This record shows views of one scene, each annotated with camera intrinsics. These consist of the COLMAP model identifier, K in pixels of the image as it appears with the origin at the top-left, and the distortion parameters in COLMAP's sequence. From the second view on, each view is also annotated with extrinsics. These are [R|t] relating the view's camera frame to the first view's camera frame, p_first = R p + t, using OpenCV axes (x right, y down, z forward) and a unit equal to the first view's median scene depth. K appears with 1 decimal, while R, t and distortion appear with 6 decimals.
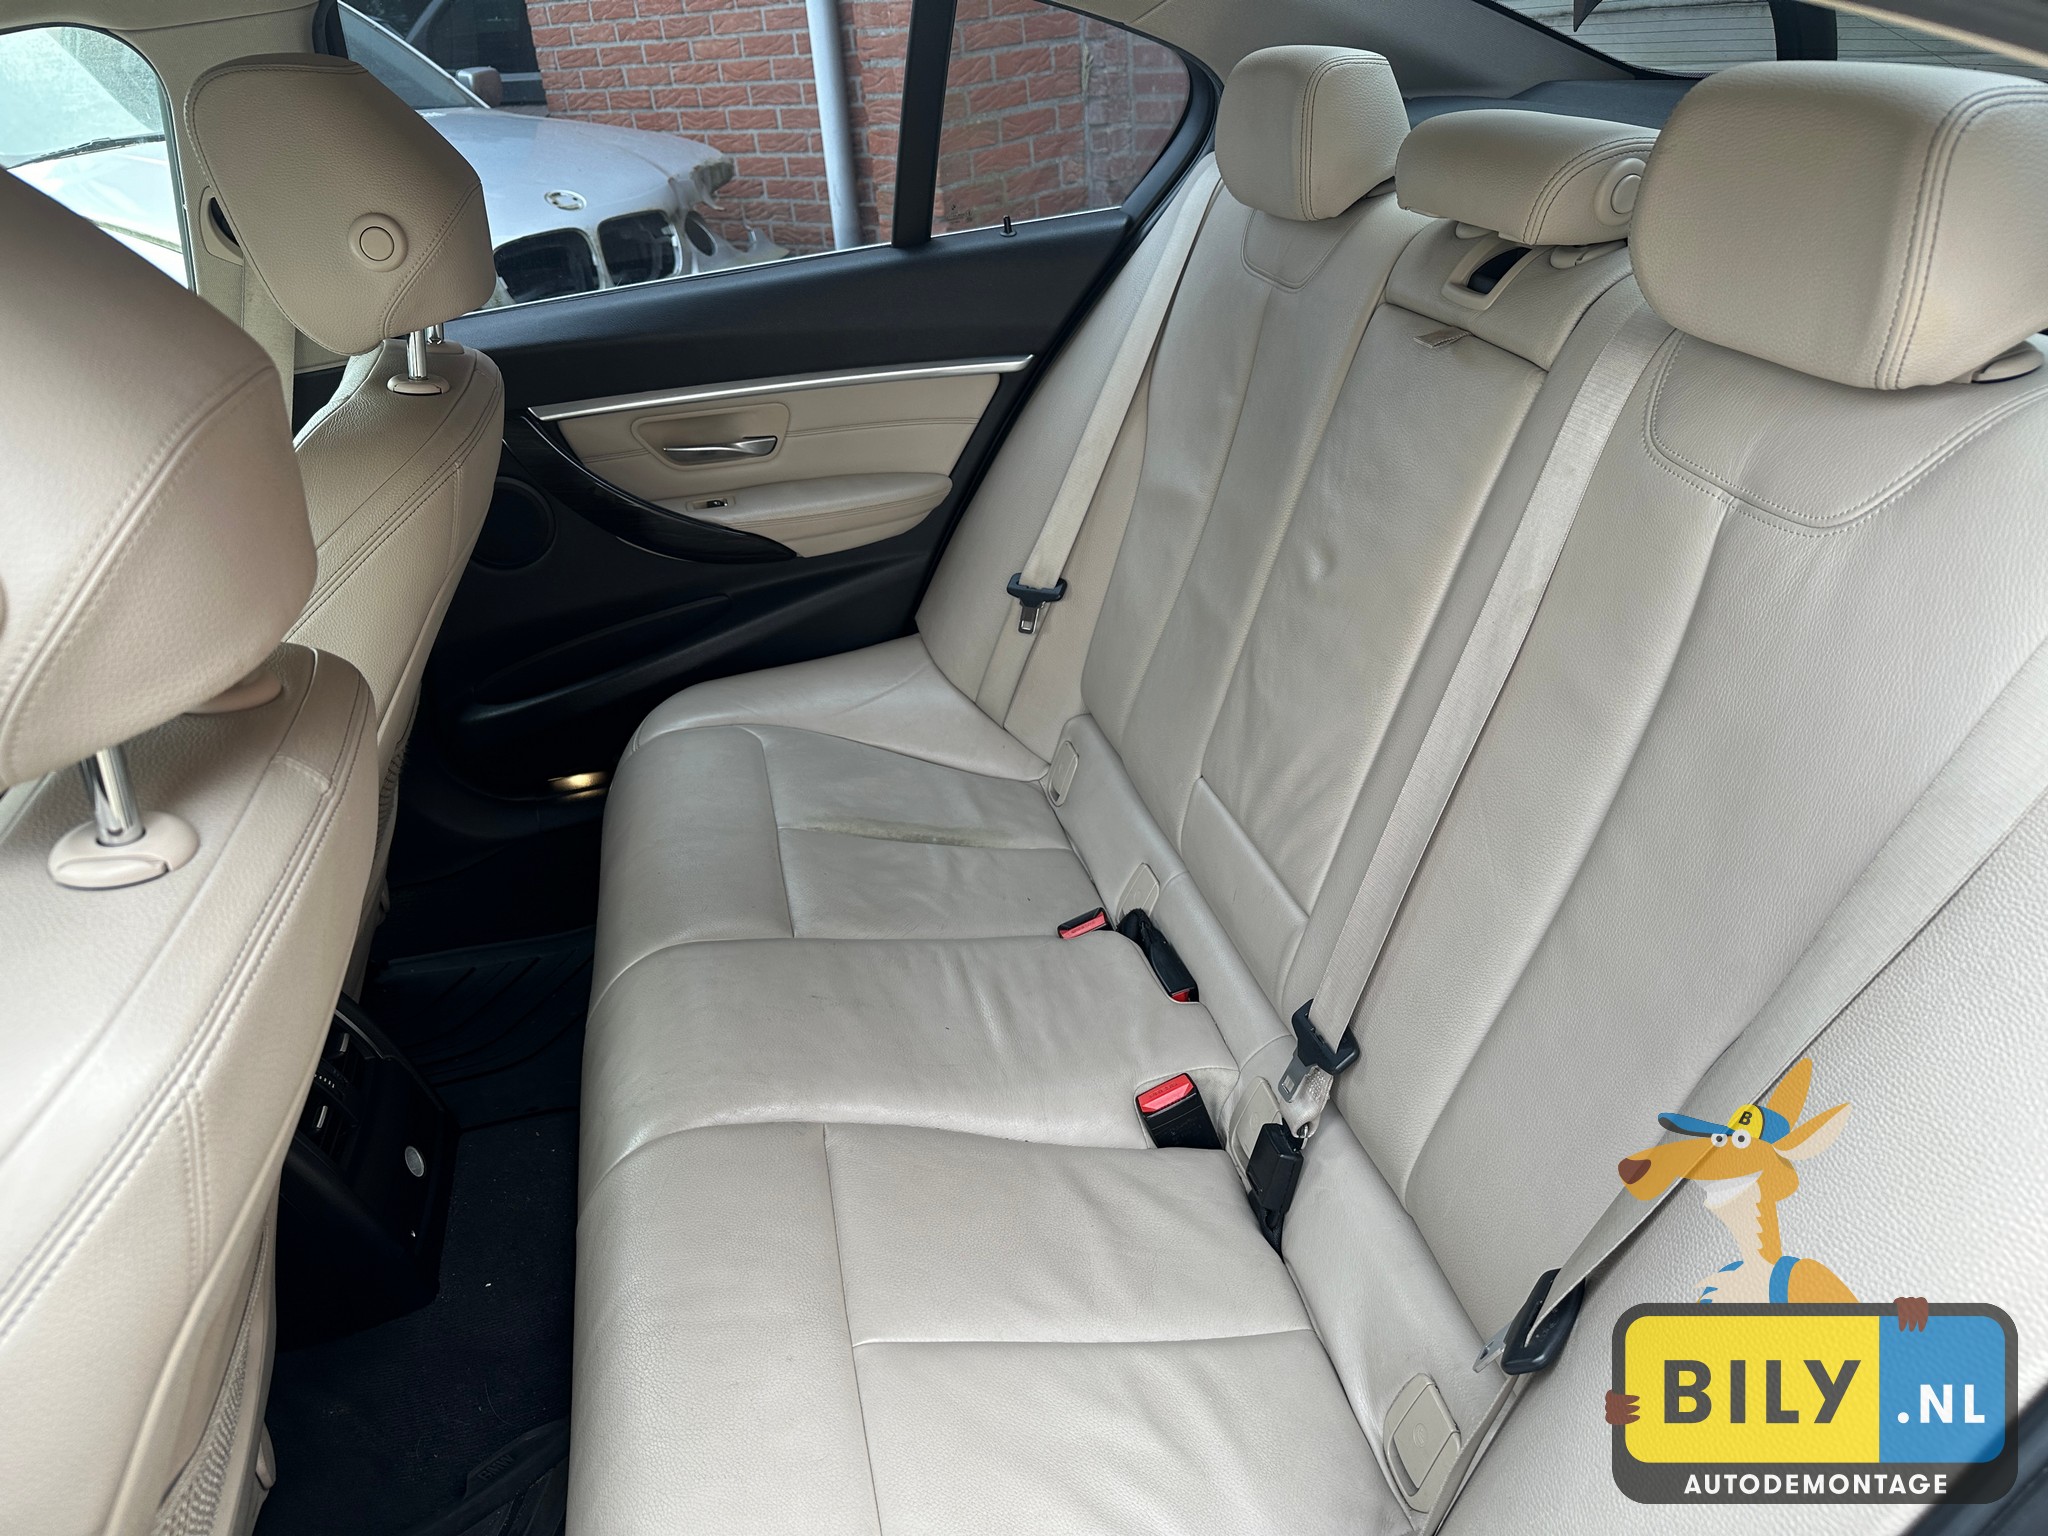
lens RADIAL K [[1450.3, 0, 1024.0], [0, 1450.3, 768.0], [0, 0, 1]] dist [0.187763, -0.302143]
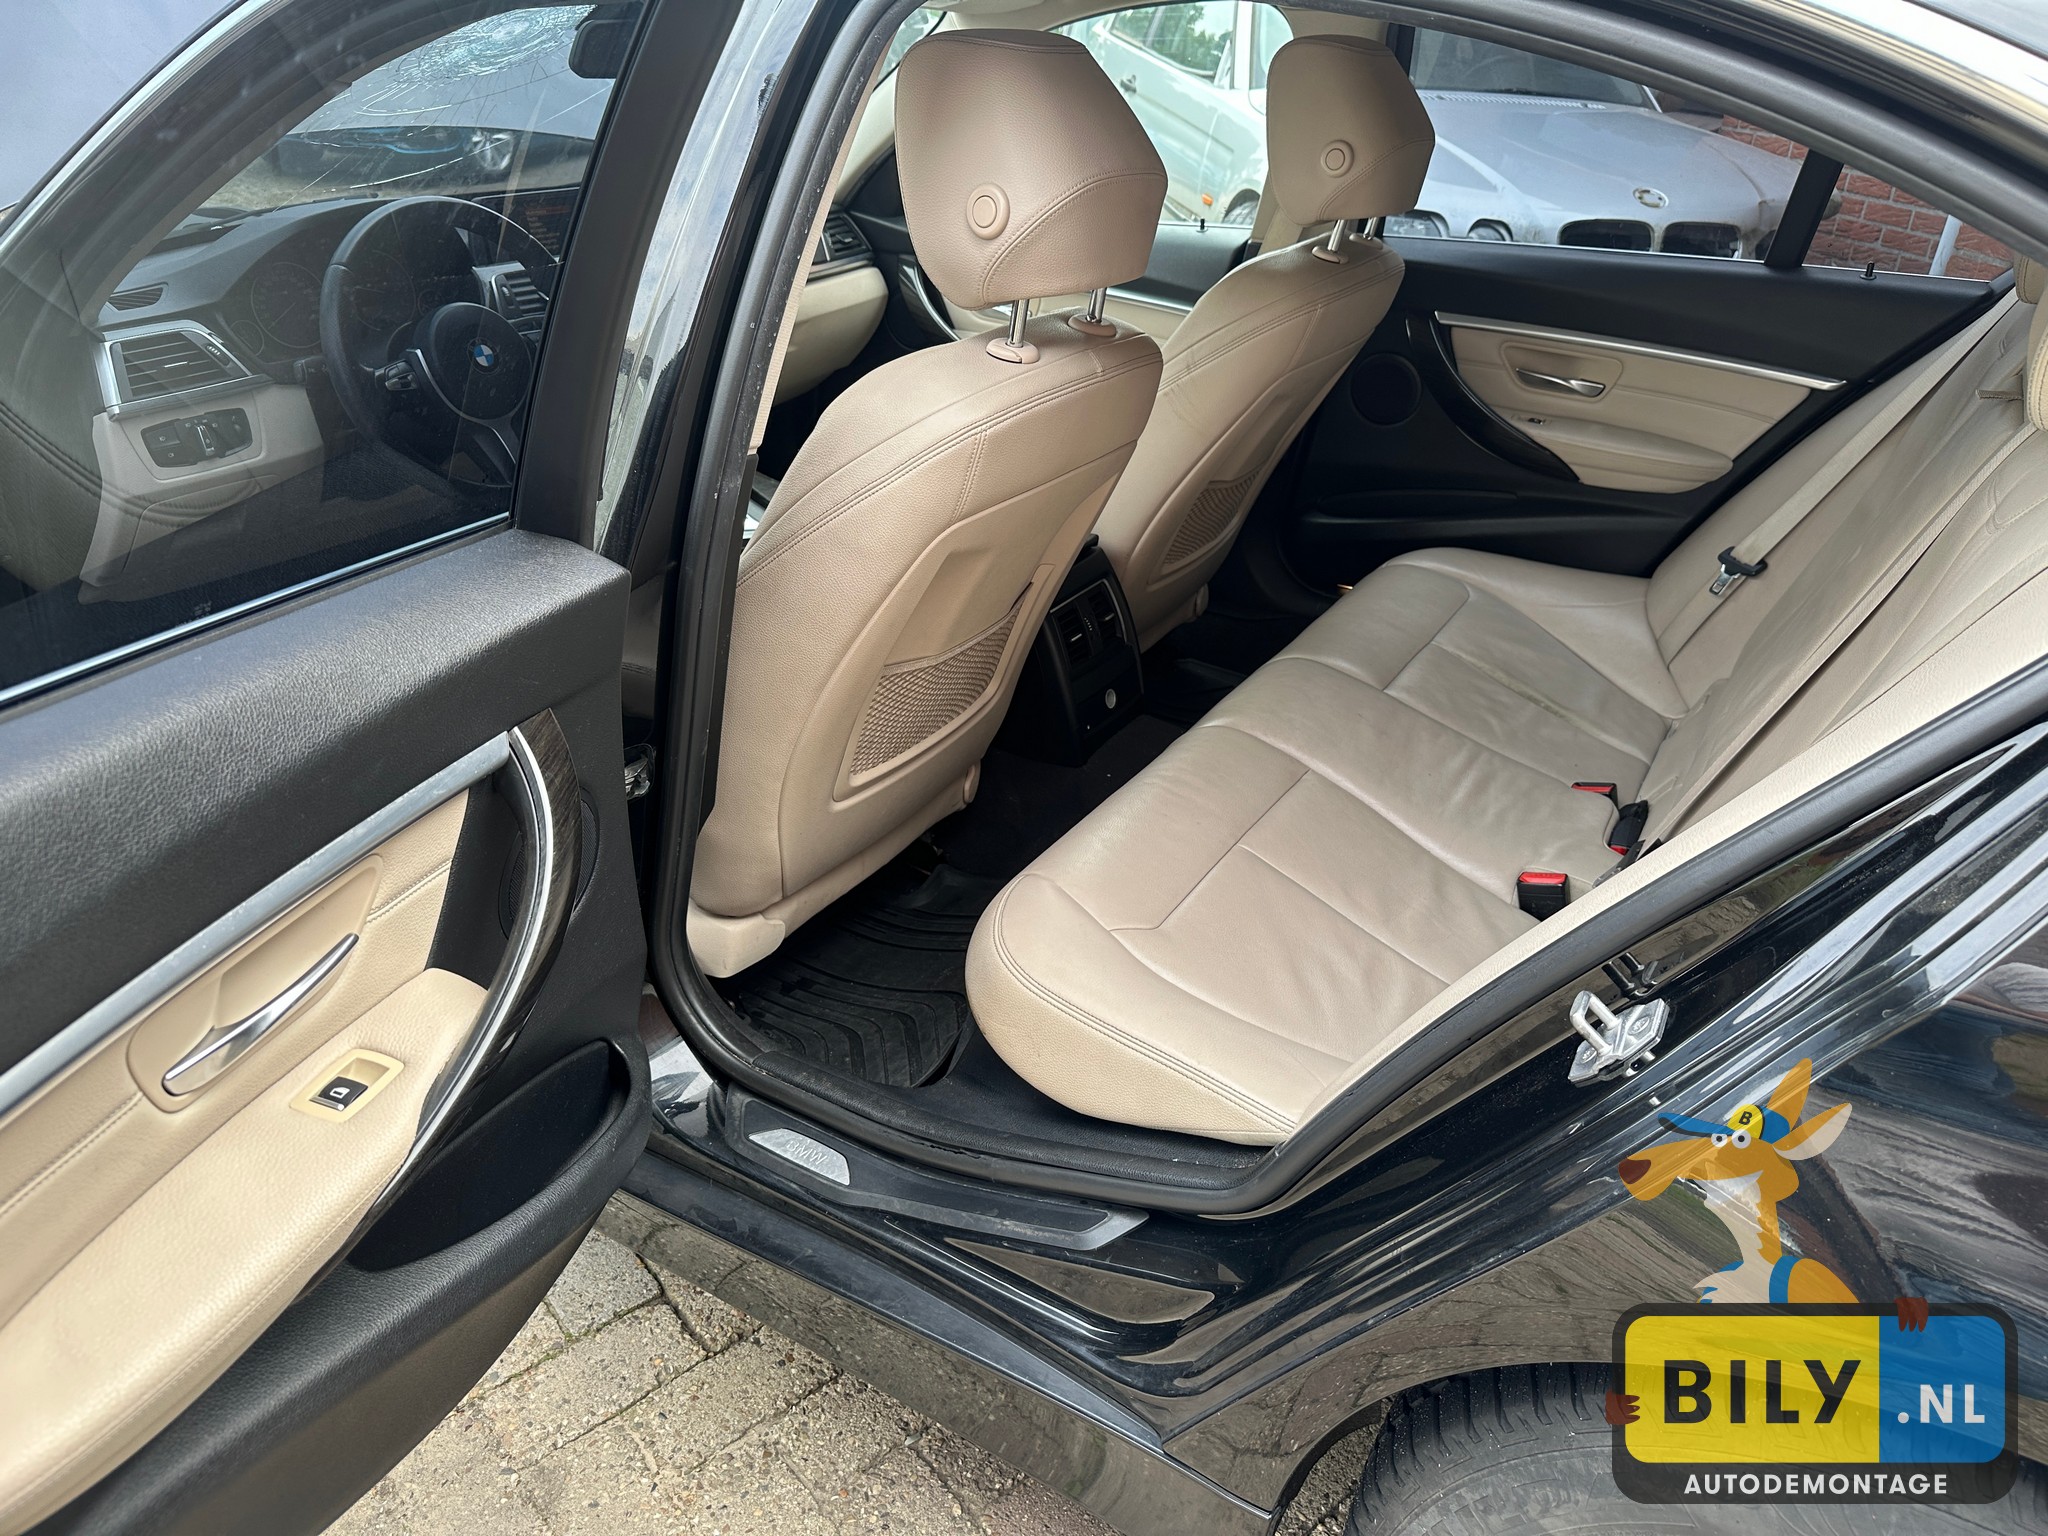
lens RADIAL K [[1482.3, 0, 1017.2], [0, 1482.3, 725.6], [0, 0, 1]] dist [0.018898, -0.024979]
pose [[0.716410, 0.416167, -0.559967, 0.303150], [-0.426441, 0.896433, 0.120648, 0.093447], [0.552182, 0.152359, 0.819684, -0.260688]]
